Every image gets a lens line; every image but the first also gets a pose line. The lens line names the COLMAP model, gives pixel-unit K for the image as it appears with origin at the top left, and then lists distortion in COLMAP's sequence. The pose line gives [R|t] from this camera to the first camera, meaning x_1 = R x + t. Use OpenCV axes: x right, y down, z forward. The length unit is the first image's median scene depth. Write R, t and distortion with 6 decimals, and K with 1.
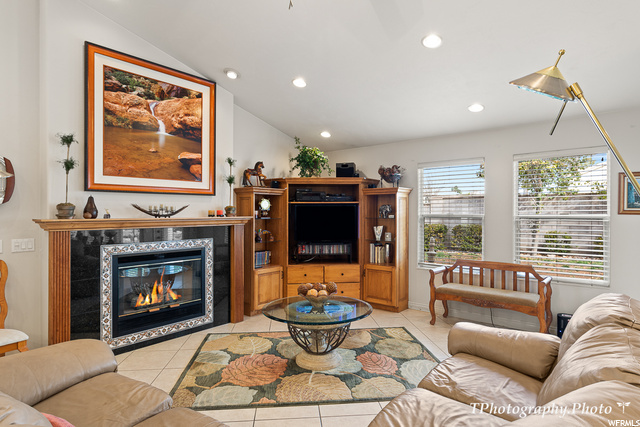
lens RADIAL K [[367.3, 0, 320.0], [0, 367.3, 210.9], [0, 0, 1]] dist [0.000117, 0.000002]
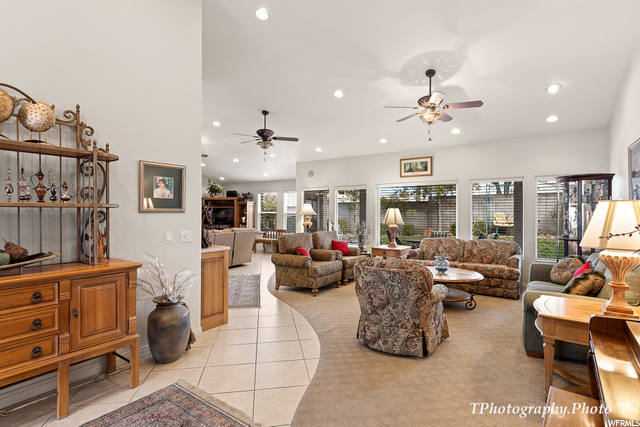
lens RADIAL K [[318.3, 0, 320.5], [0, 318.3, 214.6], [0, 0, 1]] dist [0.010367, 0.000307]
pose [[0.991745, -0.001407, 0.128215, 0.396313], [0.001066, 0.999996, 0.002721, 0.019800], [-0.128219, -0.002562, 0.991743, -1.162258]]
